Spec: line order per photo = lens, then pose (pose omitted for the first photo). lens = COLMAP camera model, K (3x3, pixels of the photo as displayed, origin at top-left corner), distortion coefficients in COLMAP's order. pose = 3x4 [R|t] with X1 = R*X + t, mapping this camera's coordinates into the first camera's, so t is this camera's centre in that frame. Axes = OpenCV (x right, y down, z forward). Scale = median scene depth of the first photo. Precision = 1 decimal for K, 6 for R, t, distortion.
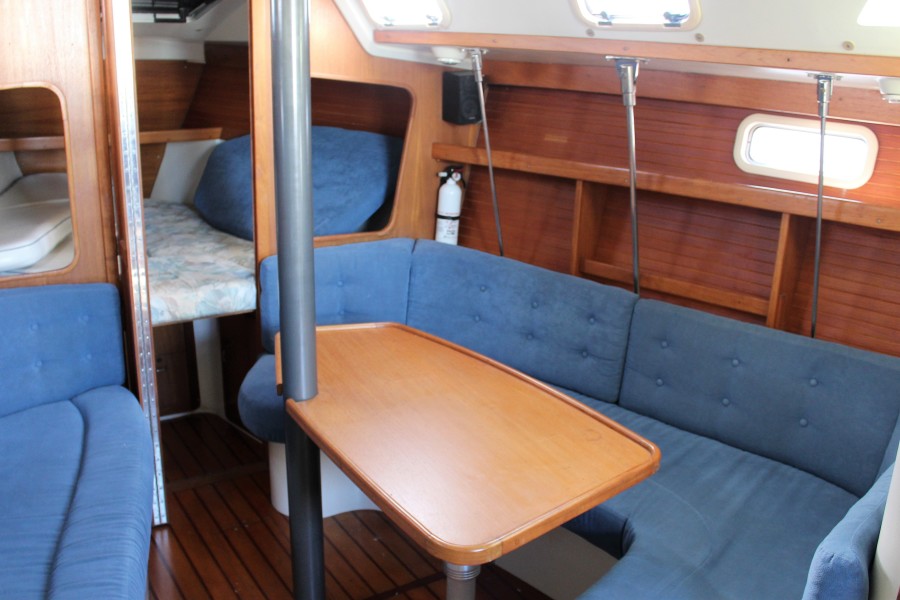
lens RADIAL K [[863.9, 0, 450.3], [0, 863.9, 300.0], [0, 0, 1]] dist [-0.113591, 0.000000]
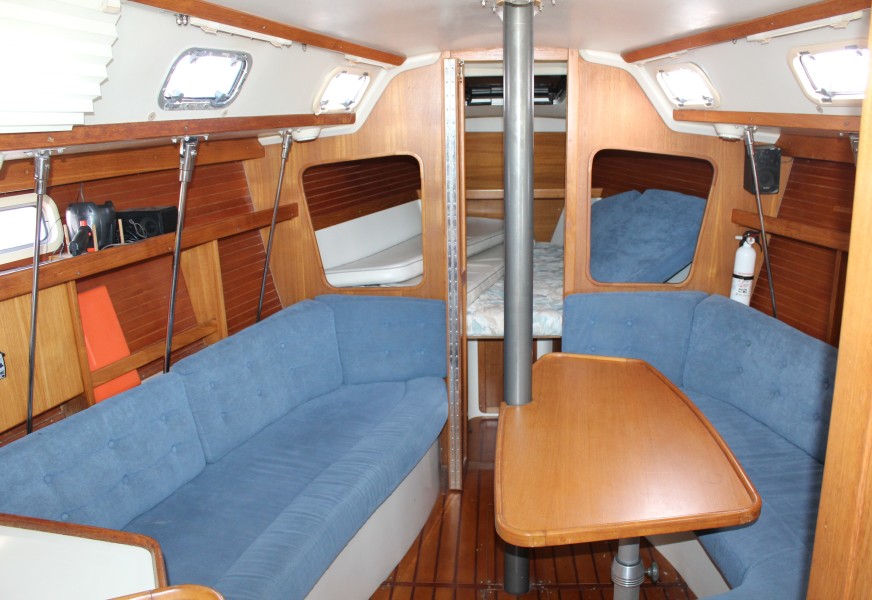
lens RADIAL K [[753.0, 0, 440.1], [0, 753.0, 300.2], [0, 0, 1]] dist [-0.111000, 0.090445]
pose [[0.822061, 0.104220, -0.559780, 0.216699], [-0.131486, 0.991281, -0.008535, -0.007868], [0.554010, 0.080620, 0.828597, 0.007801]]
